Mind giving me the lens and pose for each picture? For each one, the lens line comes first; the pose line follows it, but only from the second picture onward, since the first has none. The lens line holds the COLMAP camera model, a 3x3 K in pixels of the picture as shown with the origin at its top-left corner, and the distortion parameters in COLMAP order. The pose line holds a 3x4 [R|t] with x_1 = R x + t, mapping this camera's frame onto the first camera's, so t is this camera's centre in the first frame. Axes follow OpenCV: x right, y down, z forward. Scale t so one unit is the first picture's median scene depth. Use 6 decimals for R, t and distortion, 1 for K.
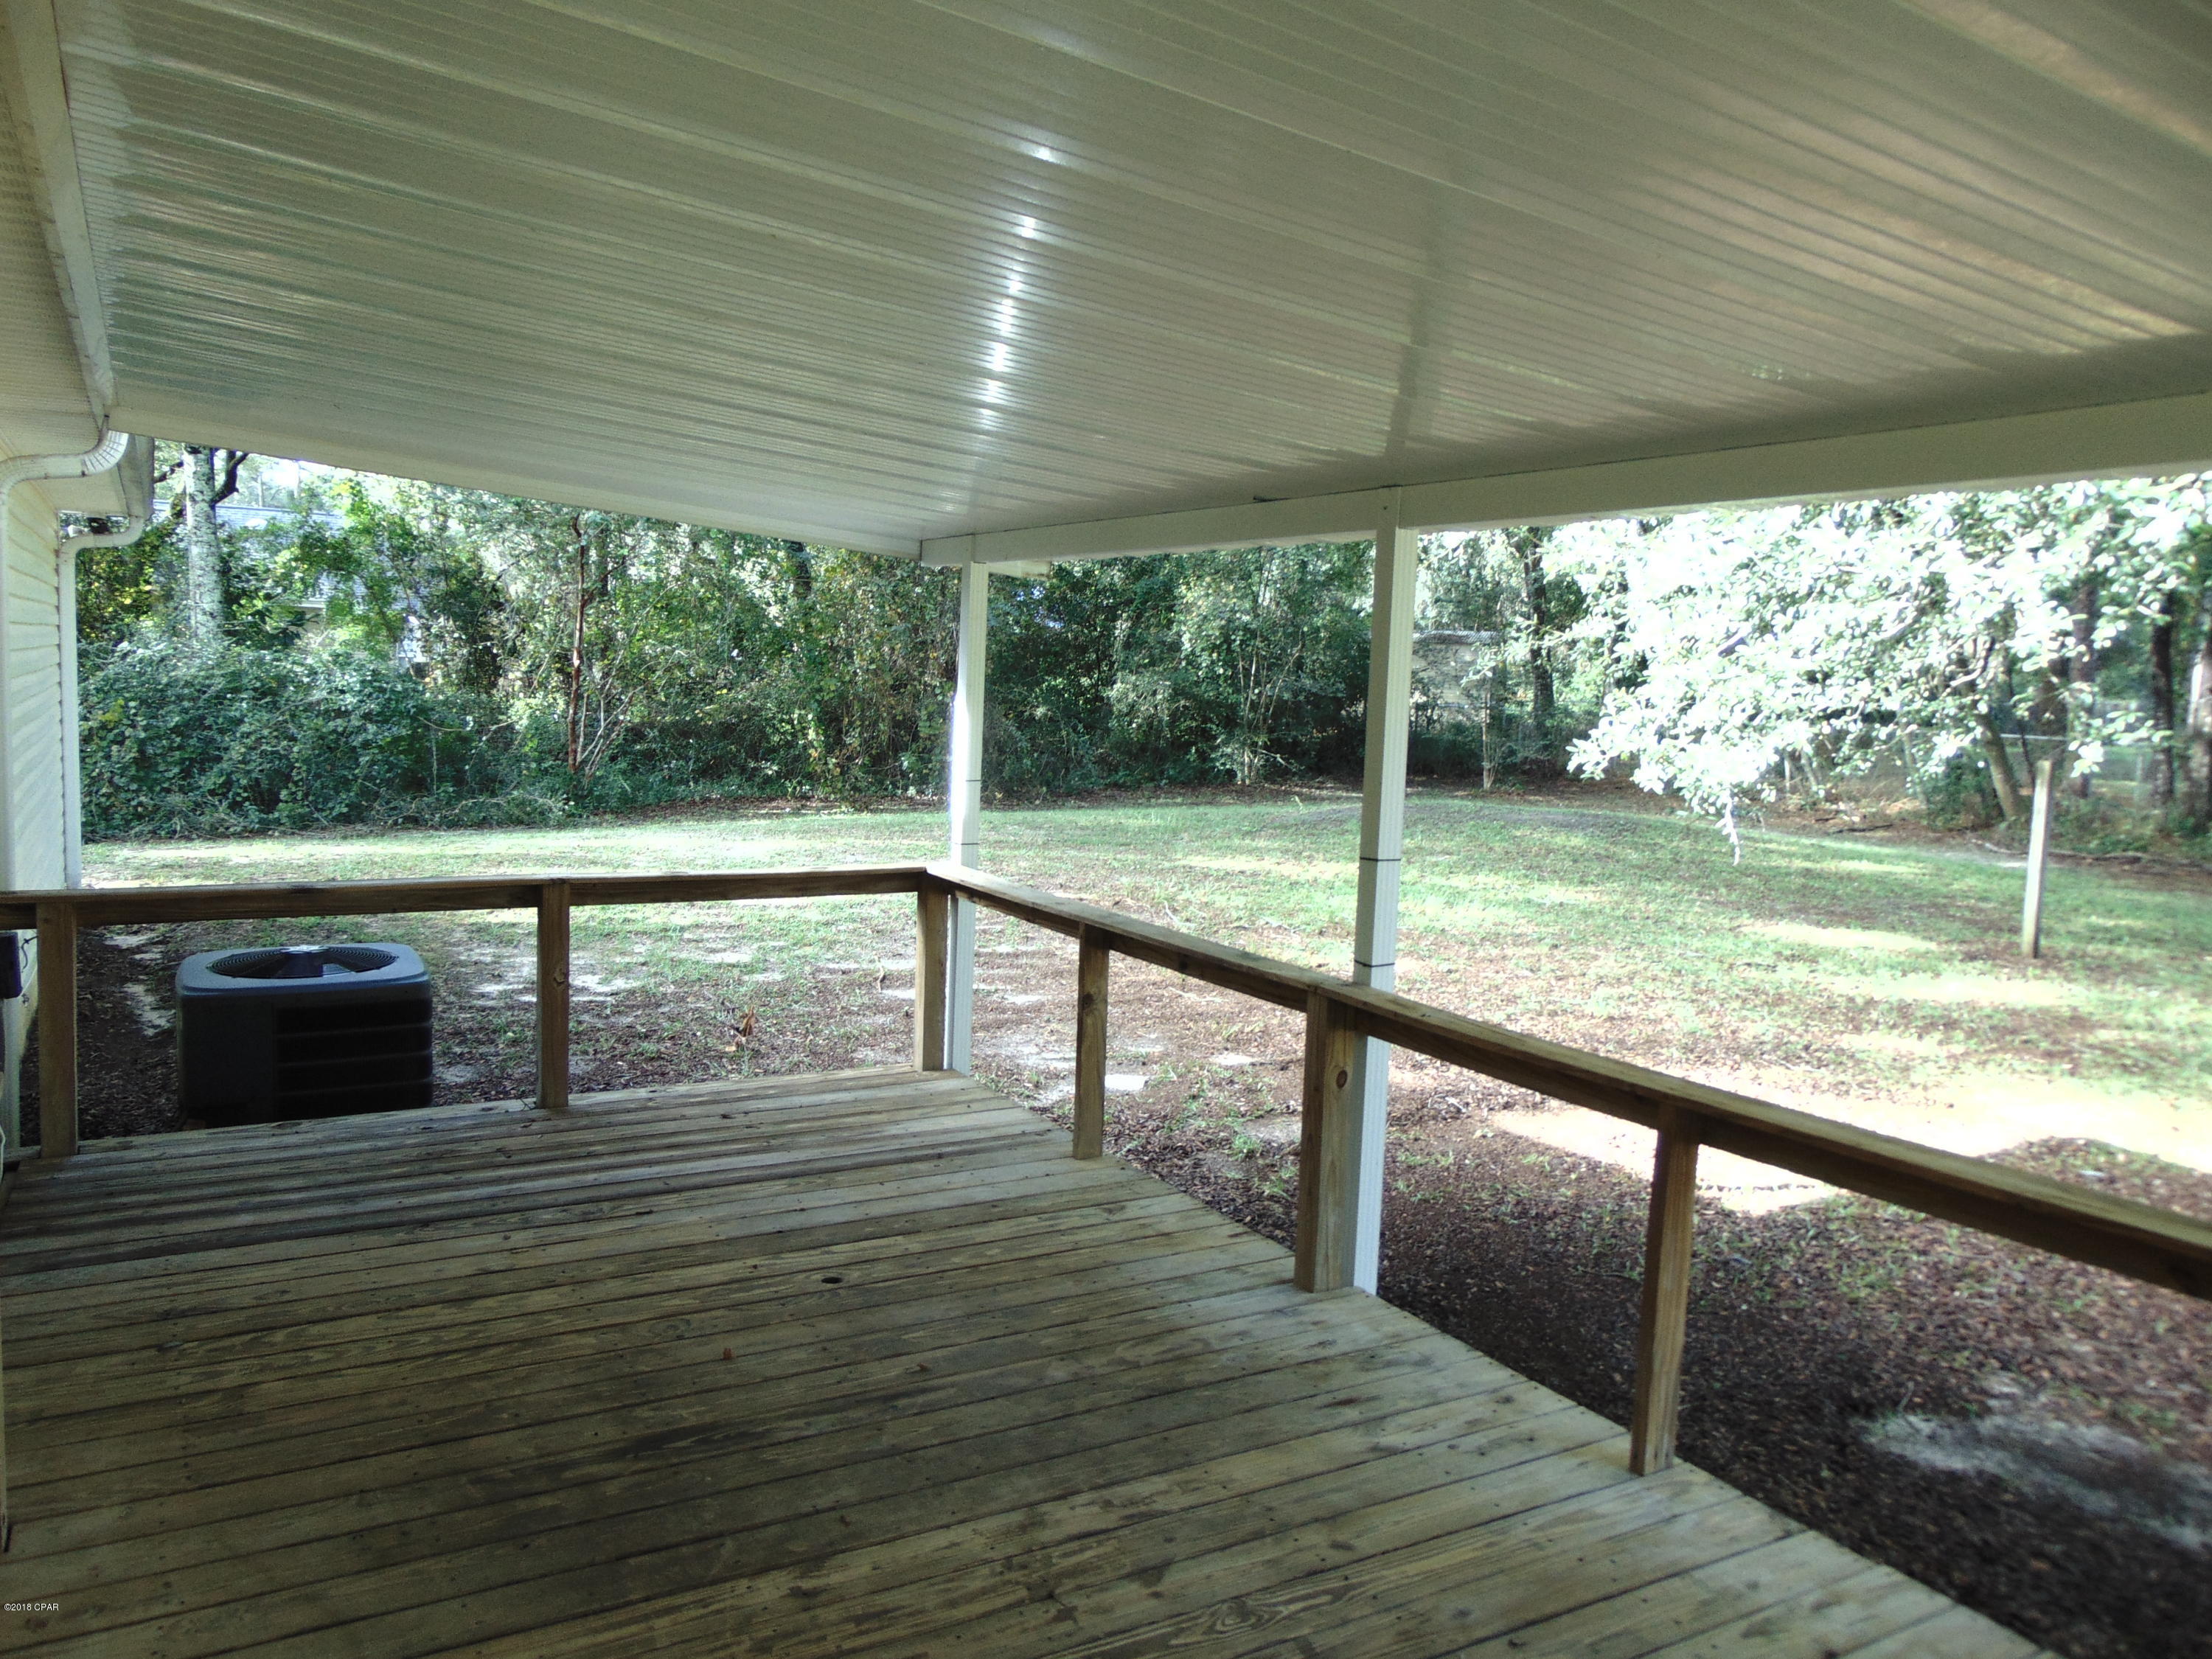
lens RADIAL K [[1666.4, 0, 1105.6], [0, 1666.4, 819.9], [0, 0, 1]] dist [-0.029875, 0.068376]
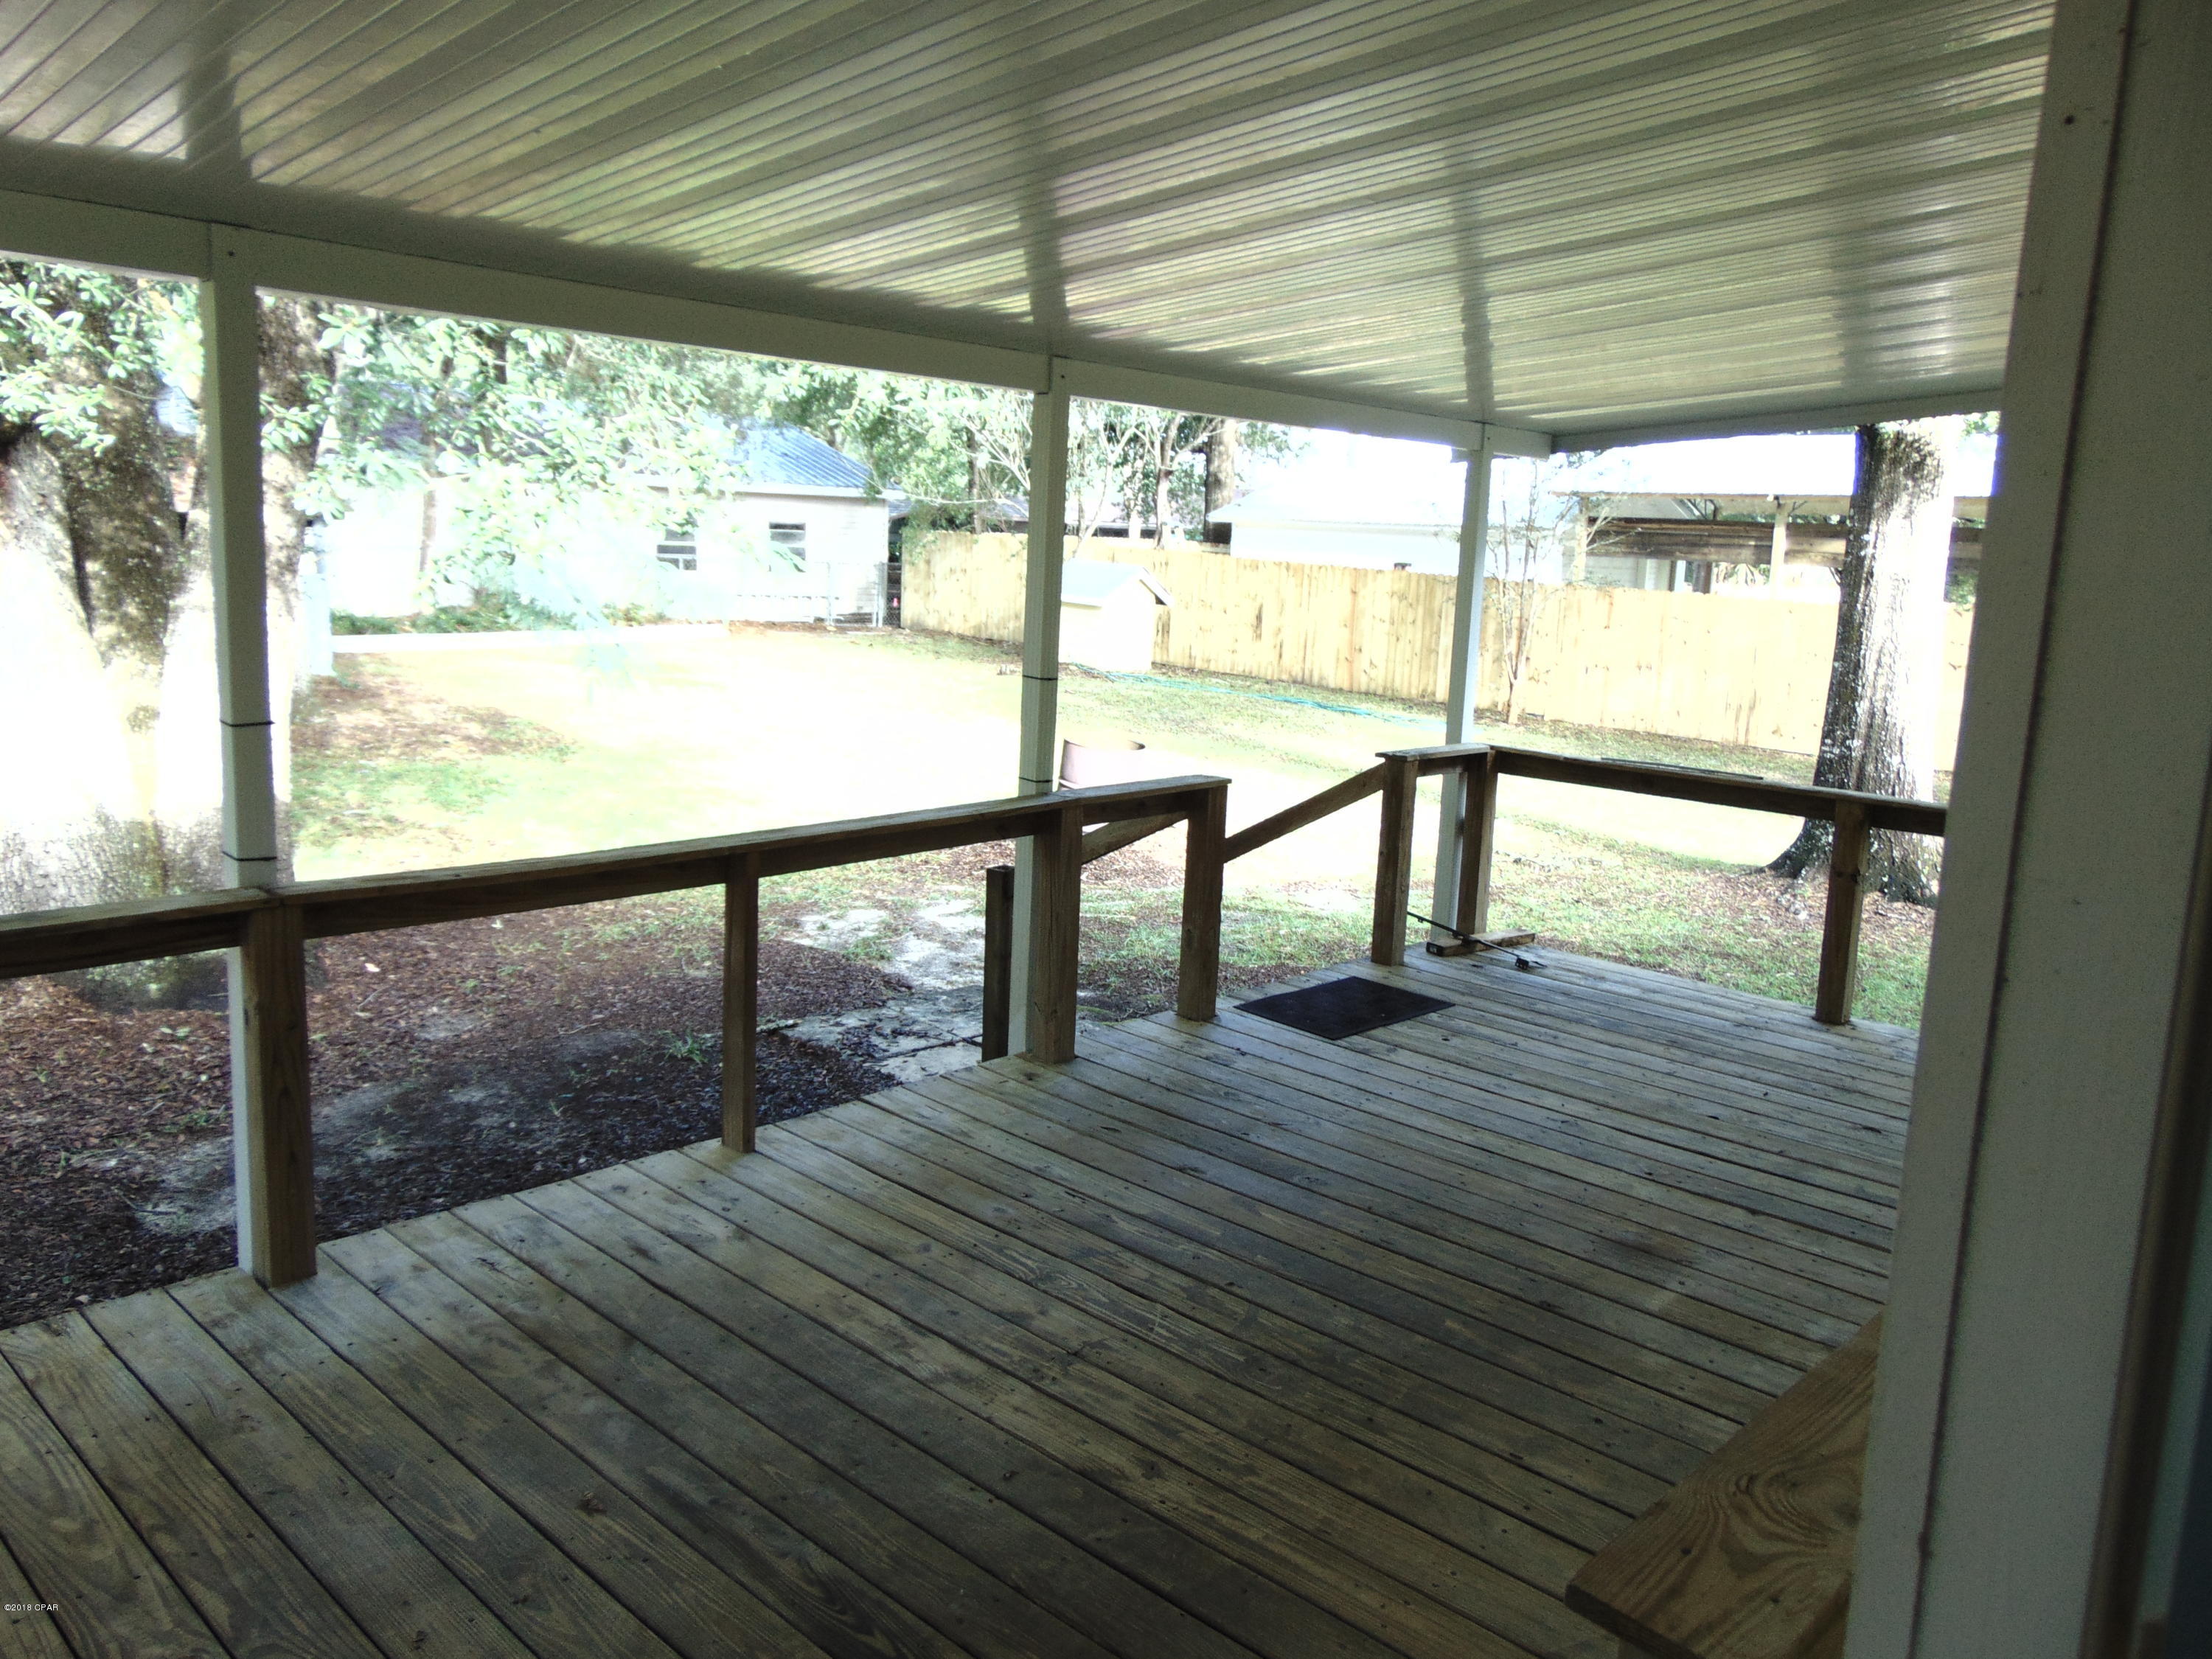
lens RADIAL K [[1666.4, 0, 1090.6], [0, 1666.4, 823.8], [0, 0, 1]] dist [-0.029875, 0.068376]
pose [[-0.280066, -0.211474, 0.936398, -0.500778], [0.032908, 0.972746, 0.229525, -0.070947], [-0.959417, 0.095098, -0.265474, 0.615626]]
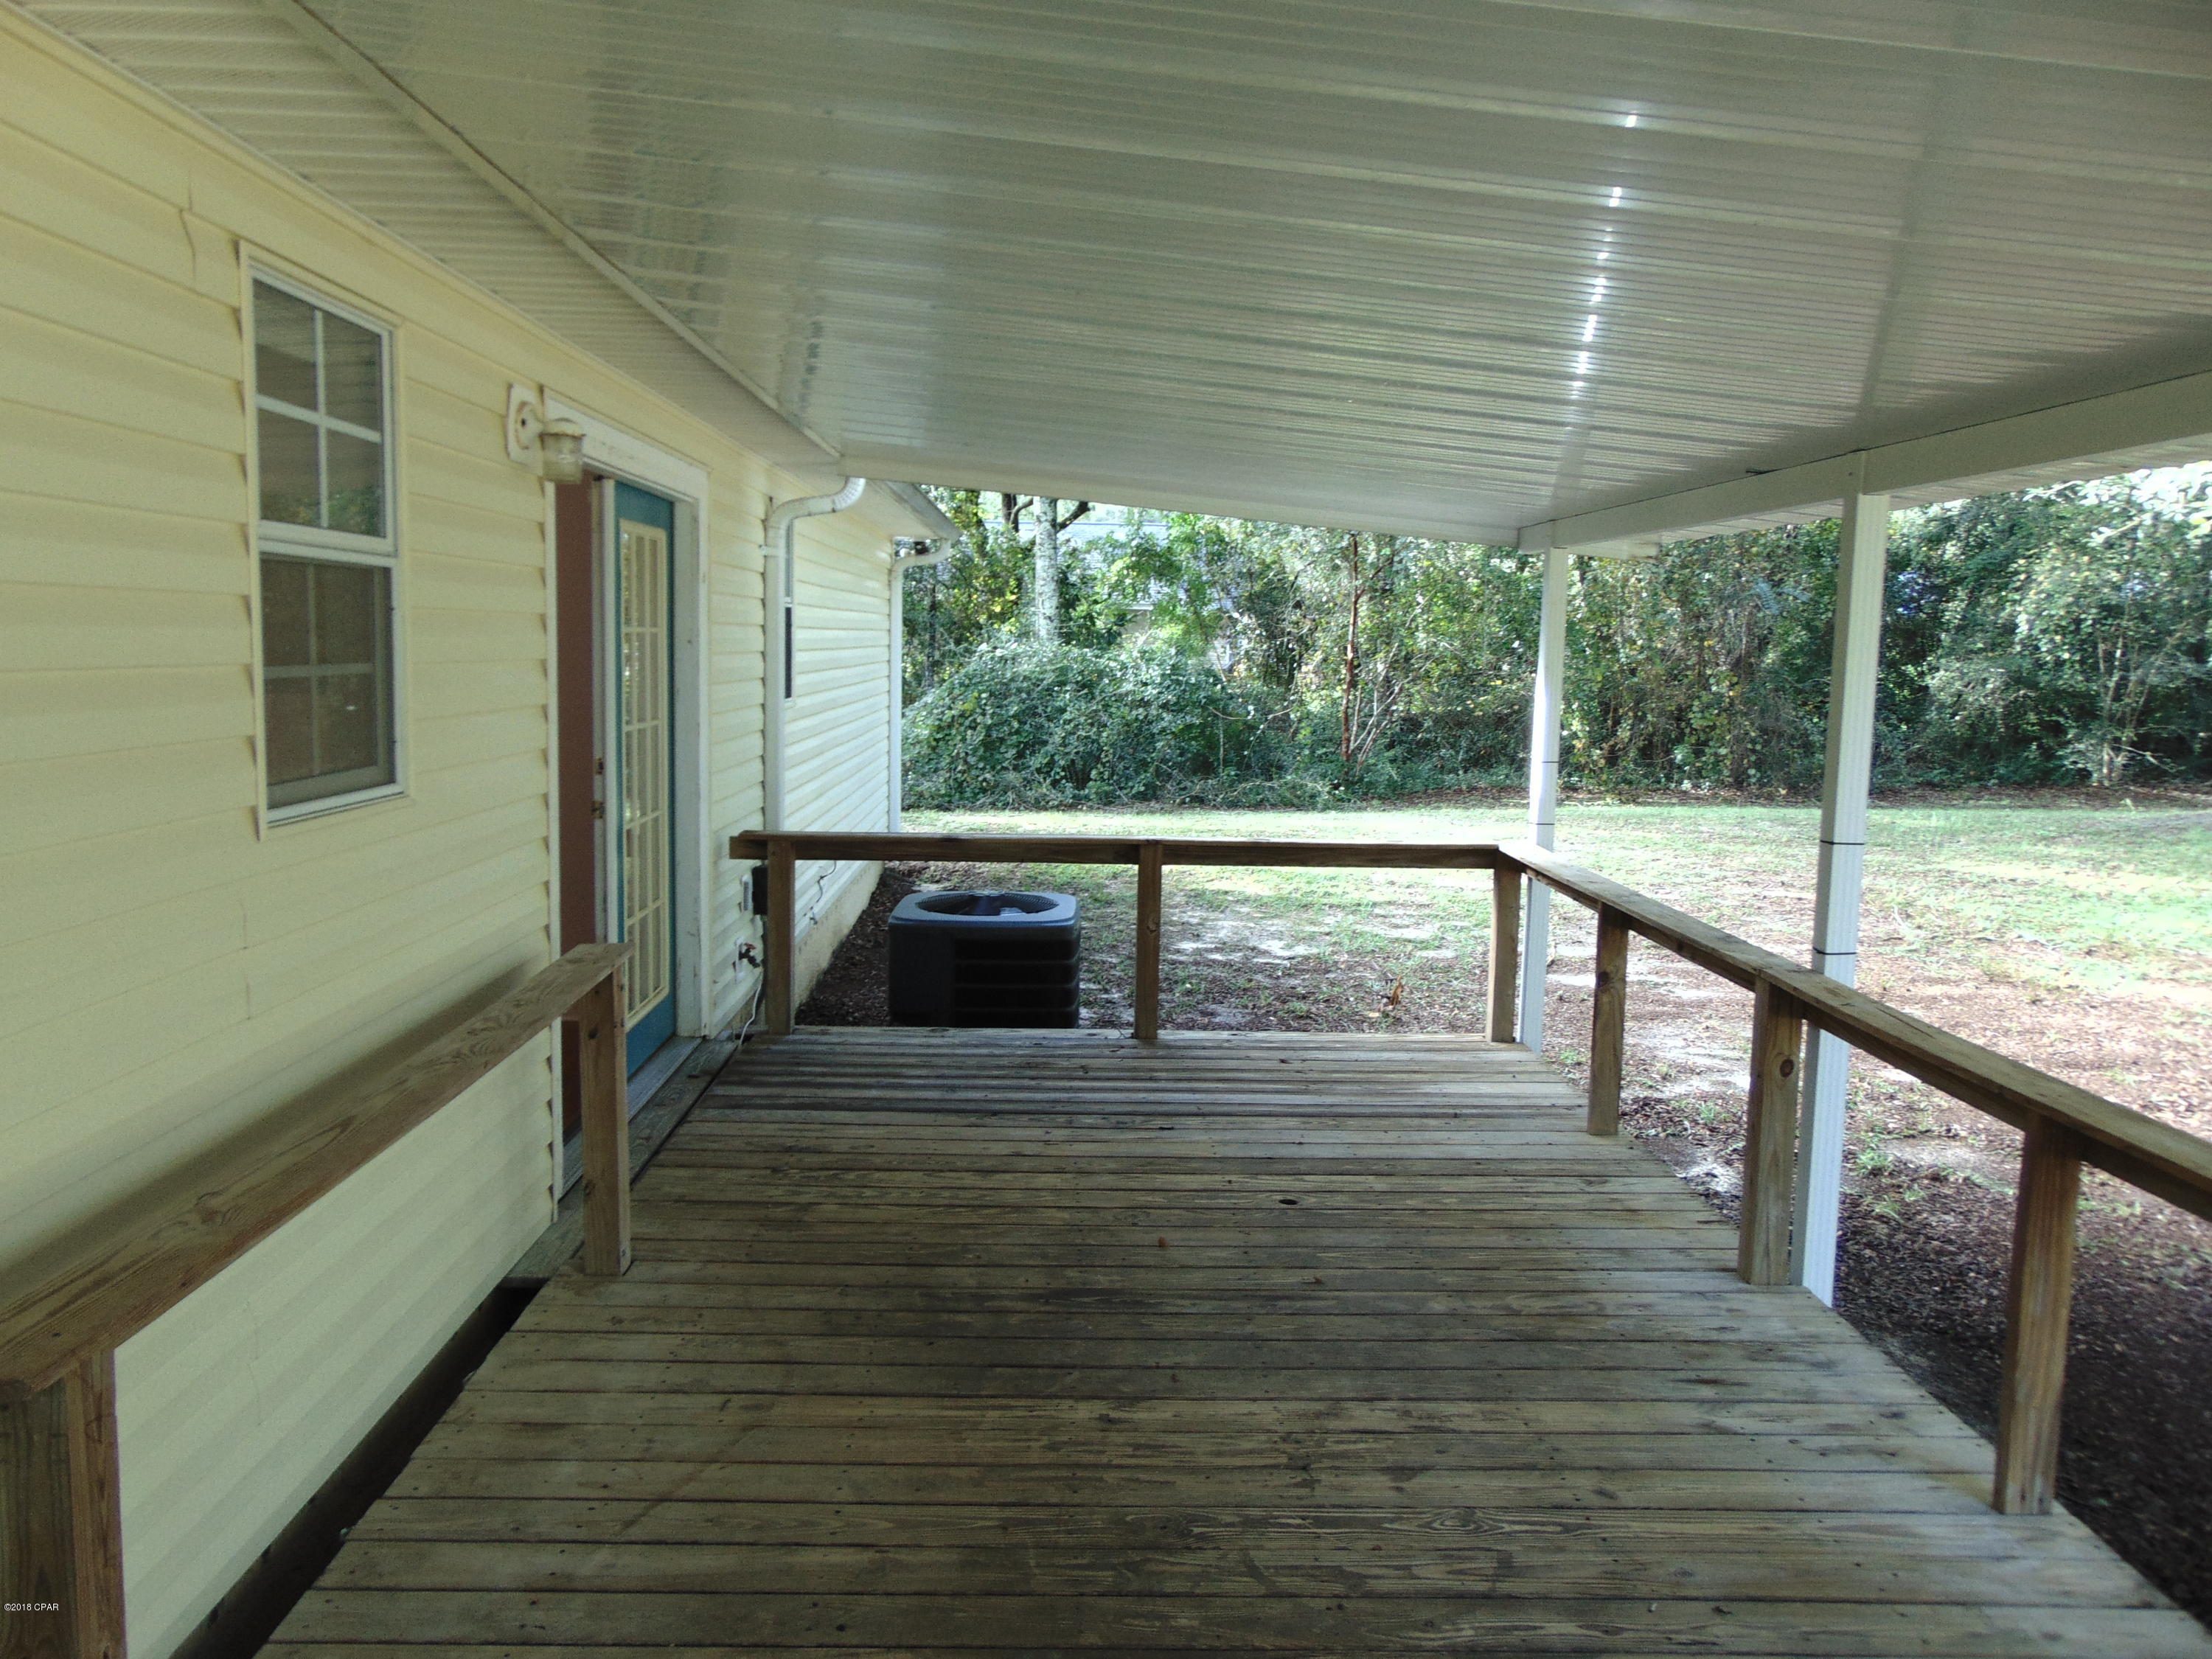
lens RADIAL K [[1666.4, 0, 1097.9], [0, 1666.4, 823.2], [0, 0, 1]] dist [-0.029875, 0.068376]
pose [[0.879417, 0.033258, -0.474888, 0.178620], [-0.030417, 0.999444, 0.013667, 0.008980], [0.475079, 0.002426, 0.879940, -0.029908]]
